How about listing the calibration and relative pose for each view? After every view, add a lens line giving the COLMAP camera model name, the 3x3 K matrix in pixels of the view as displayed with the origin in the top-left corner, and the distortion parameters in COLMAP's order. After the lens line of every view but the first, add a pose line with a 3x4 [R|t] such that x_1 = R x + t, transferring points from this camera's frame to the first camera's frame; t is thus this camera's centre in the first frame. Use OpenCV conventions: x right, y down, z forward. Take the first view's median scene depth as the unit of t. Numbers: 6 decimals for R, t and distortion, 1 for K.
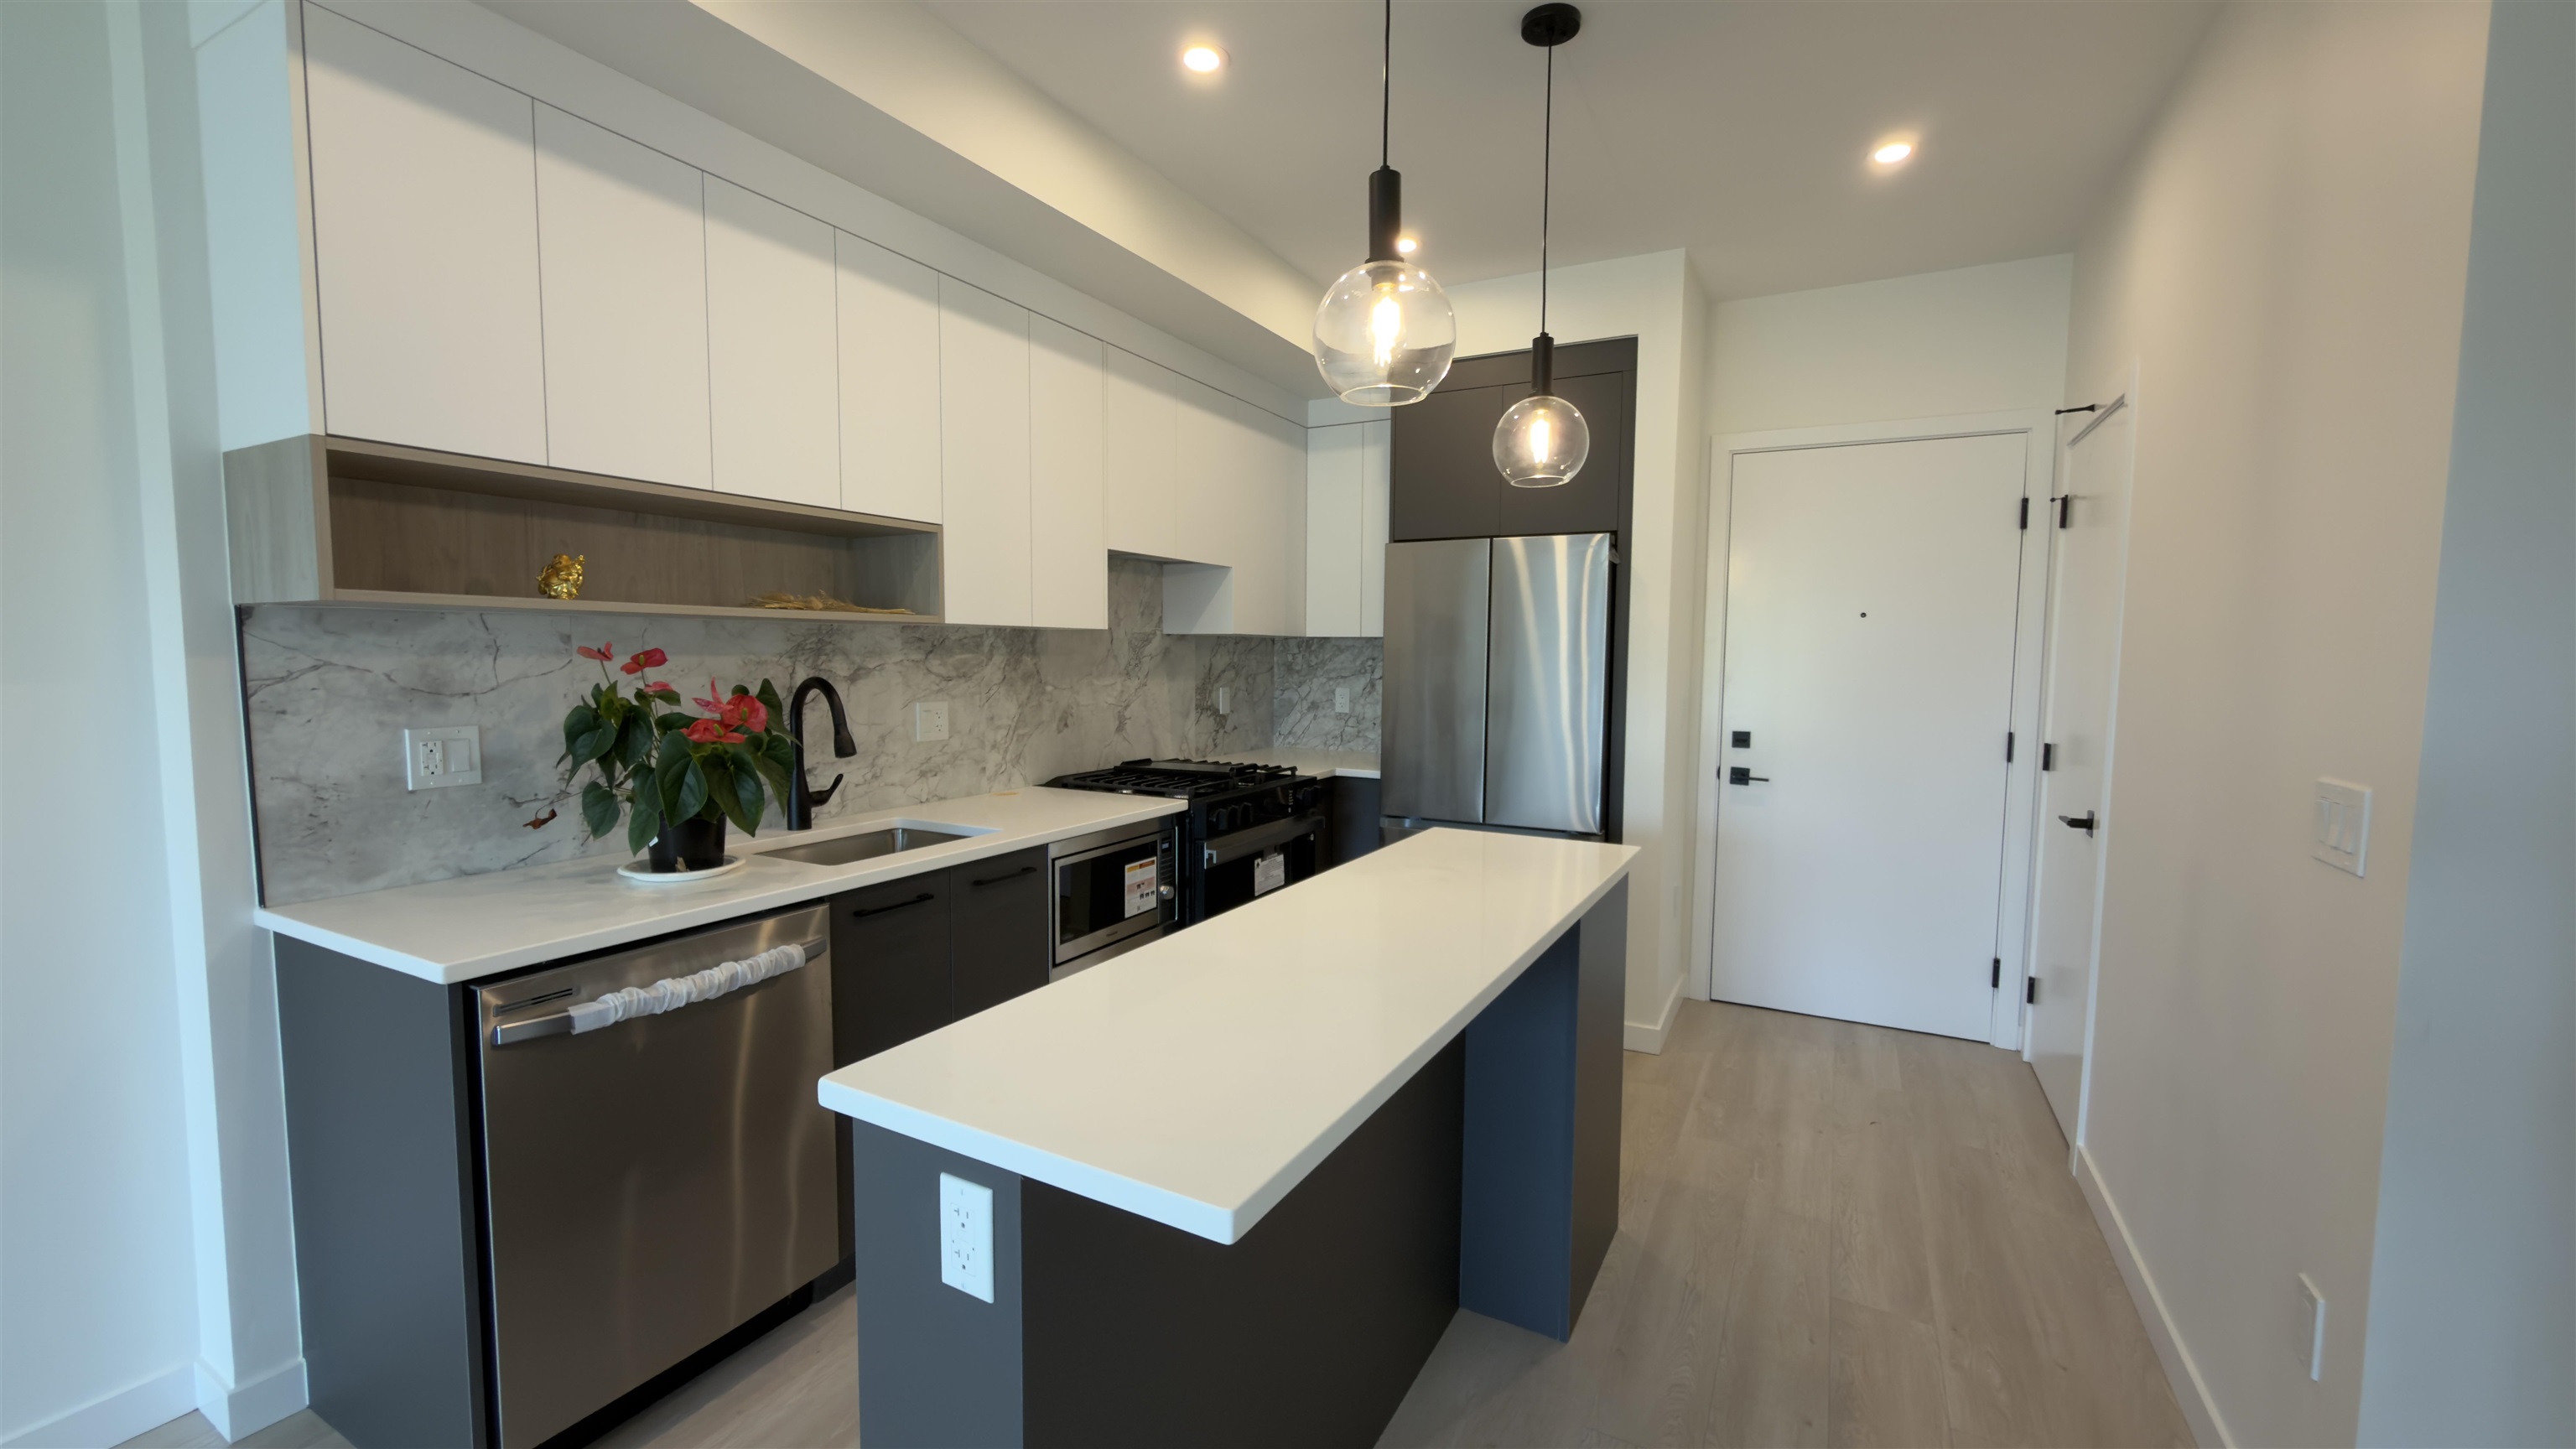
lens RADIAL K [[1040.6, 0, 1303.5], [0, 1040.6, 723.9], [0, 0, 1]] dist [-0.000027, -0.000204]
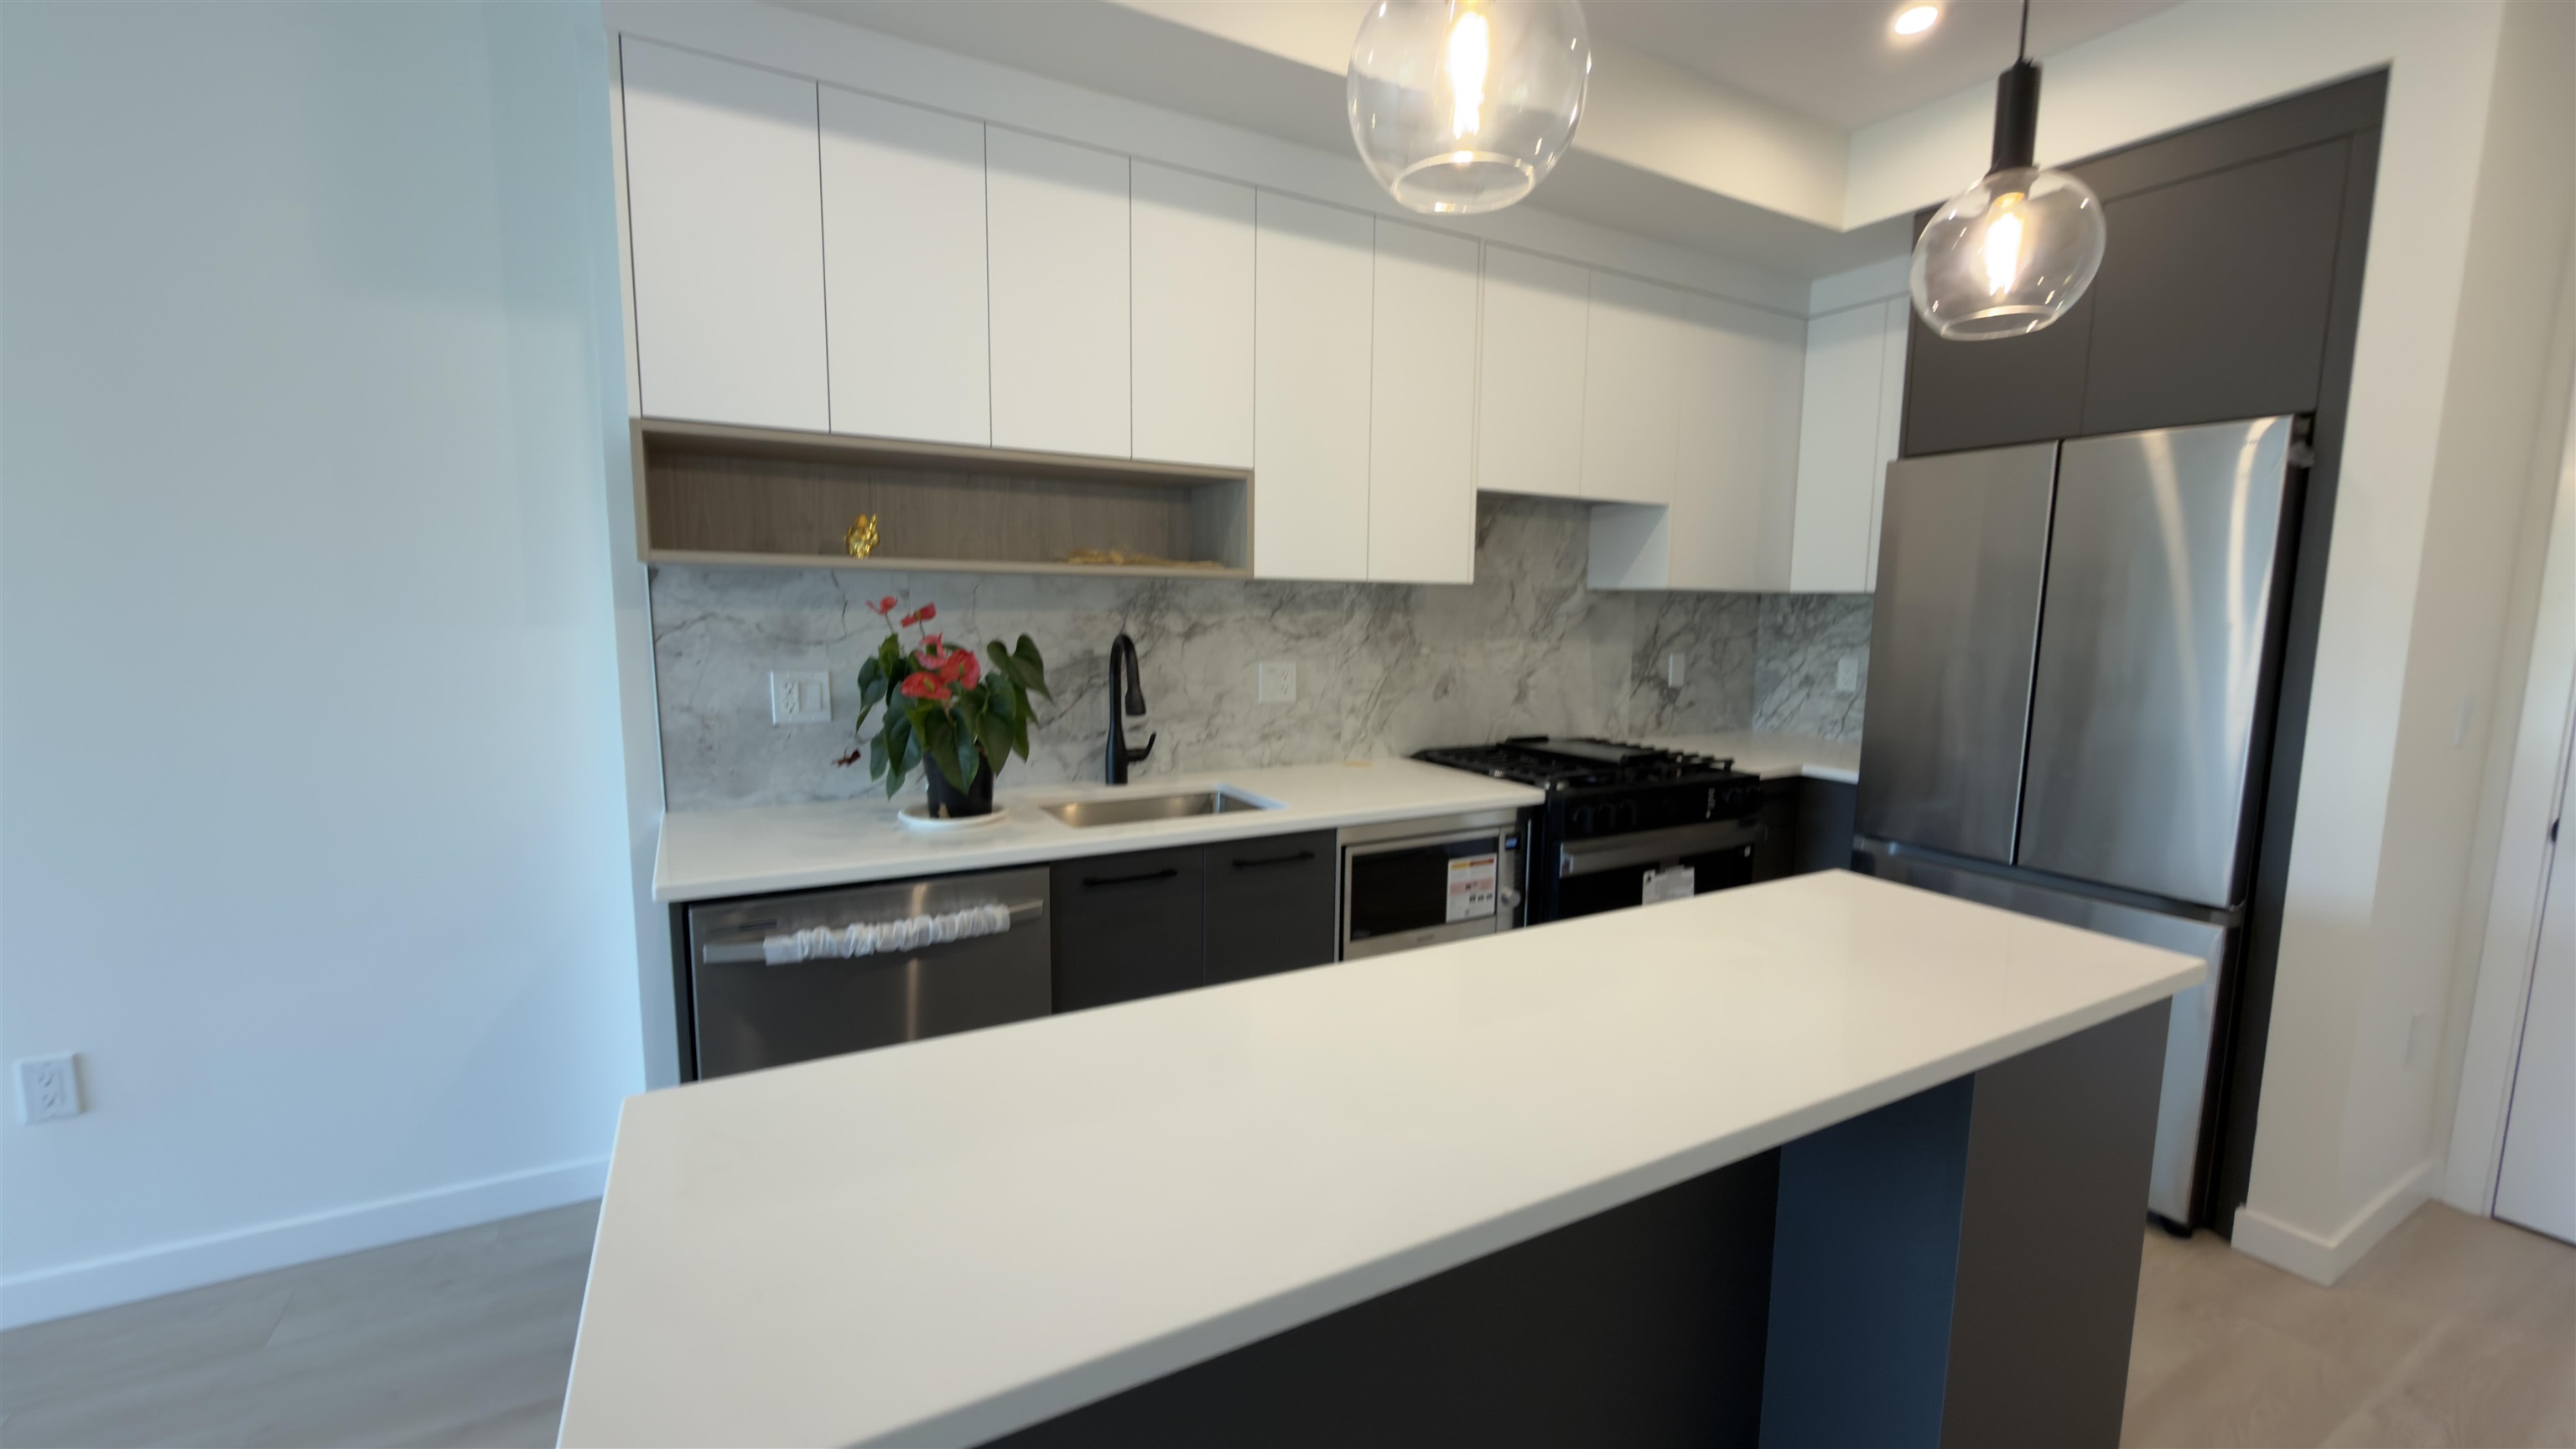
lens RADIAL K [[1034.2, 0, 1296.8], [0, 1034.2, 724.9], [0, 0, 1]] dist [0.000227, -0.000351]
pose [[0.840480, 0.066370, -0.537762, 0.177249], [-0.043832, 0.997545, 0.054610, -0.016664], [0.540067, -0.022327, 0.841326, 0.229224]]
